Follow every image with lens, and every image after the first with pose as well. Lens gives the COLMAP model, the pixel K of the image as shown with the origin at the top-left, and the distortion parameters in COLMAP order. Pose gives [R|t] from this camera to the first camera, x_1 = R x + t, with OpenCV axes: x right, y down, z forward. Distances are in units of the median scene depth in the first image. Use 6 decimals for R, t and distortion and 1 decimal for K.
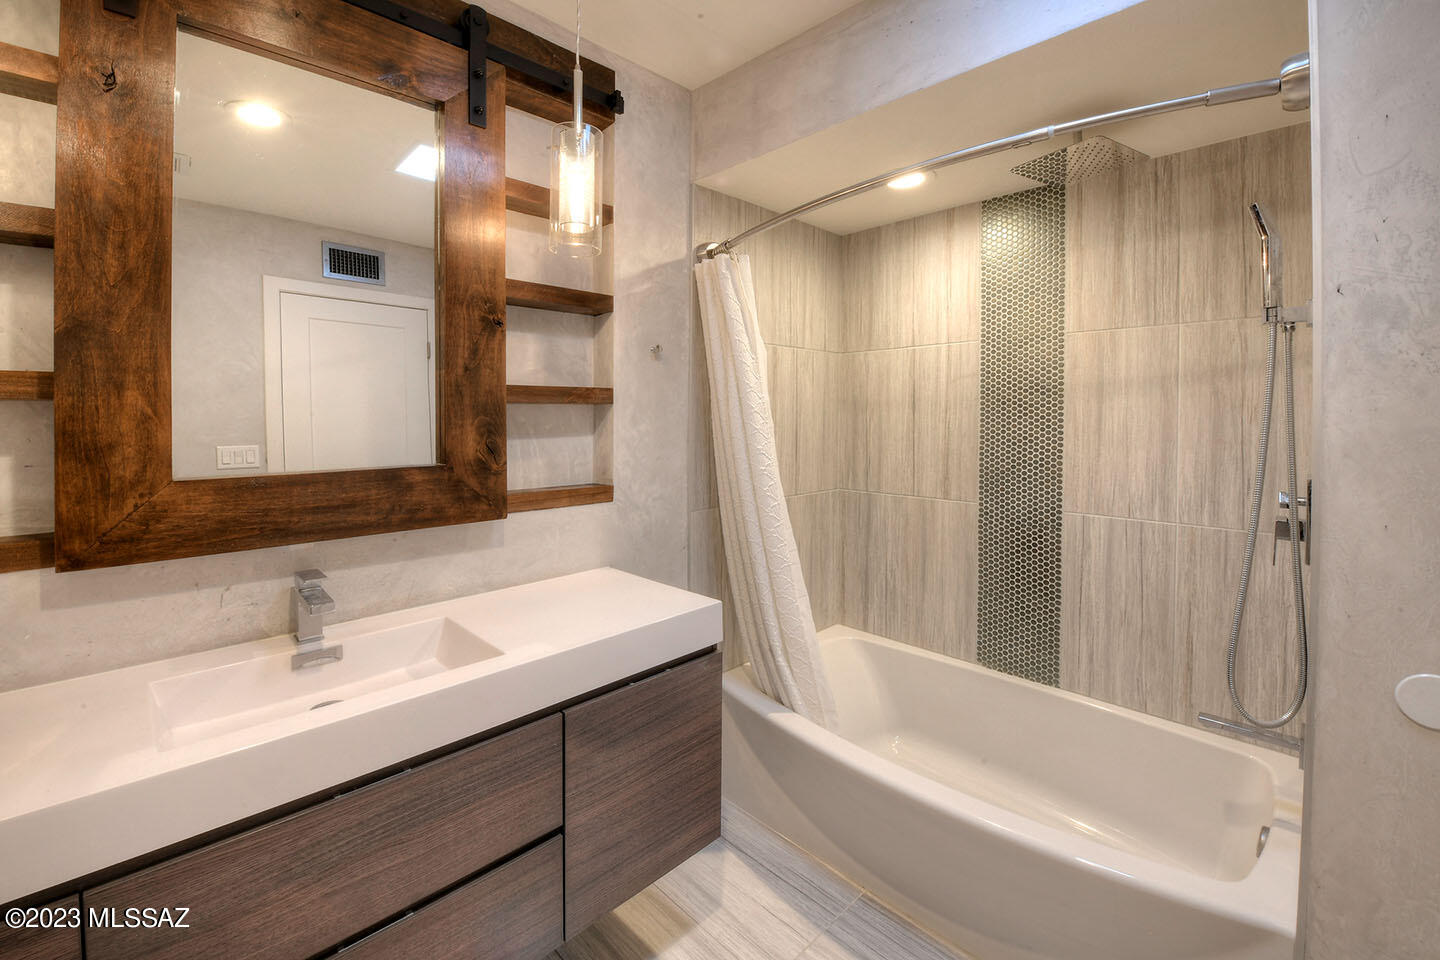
lens RADIAL K [[607.0, 0, 698.2], [0, 607.0, 407.6], [0, 0, 1]] dist [-0.007414, -0.000251]
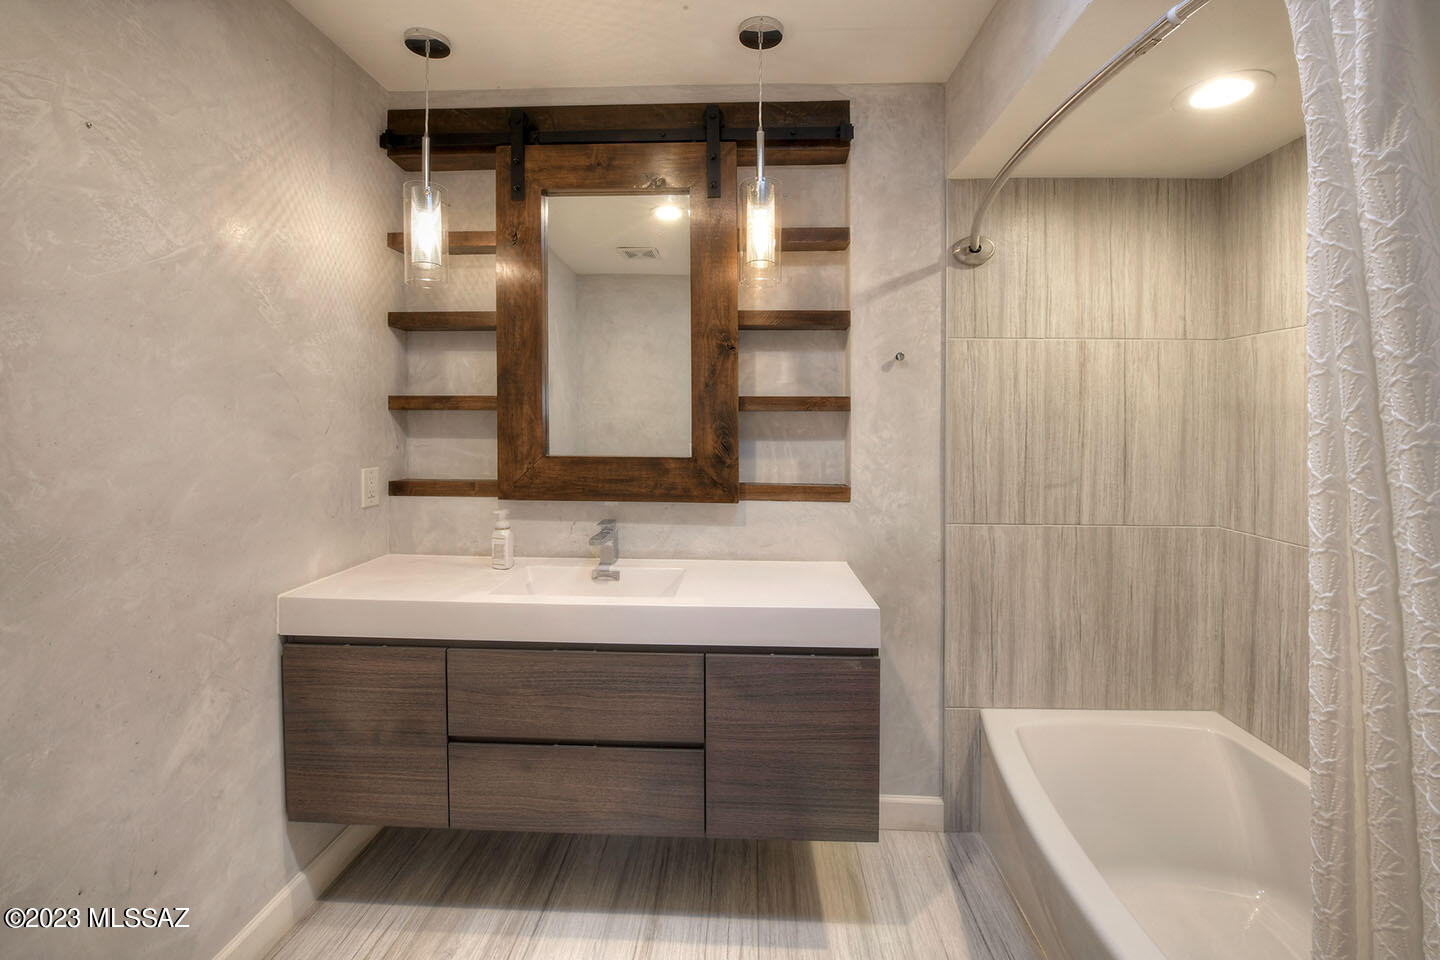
lens RADIAL K [[600.4, 0, 720.6], [0, 600.4, 413.3], [0, 0, 1]] dist [-0.000946, -0.000005]
pose [[0.691433, 0.000296, -0.722441, 0.492947], [-0.000065, 1.000000, 0.000348, -0.002821], [0.722441, -0.000194, 0.691433, 0.104693]]
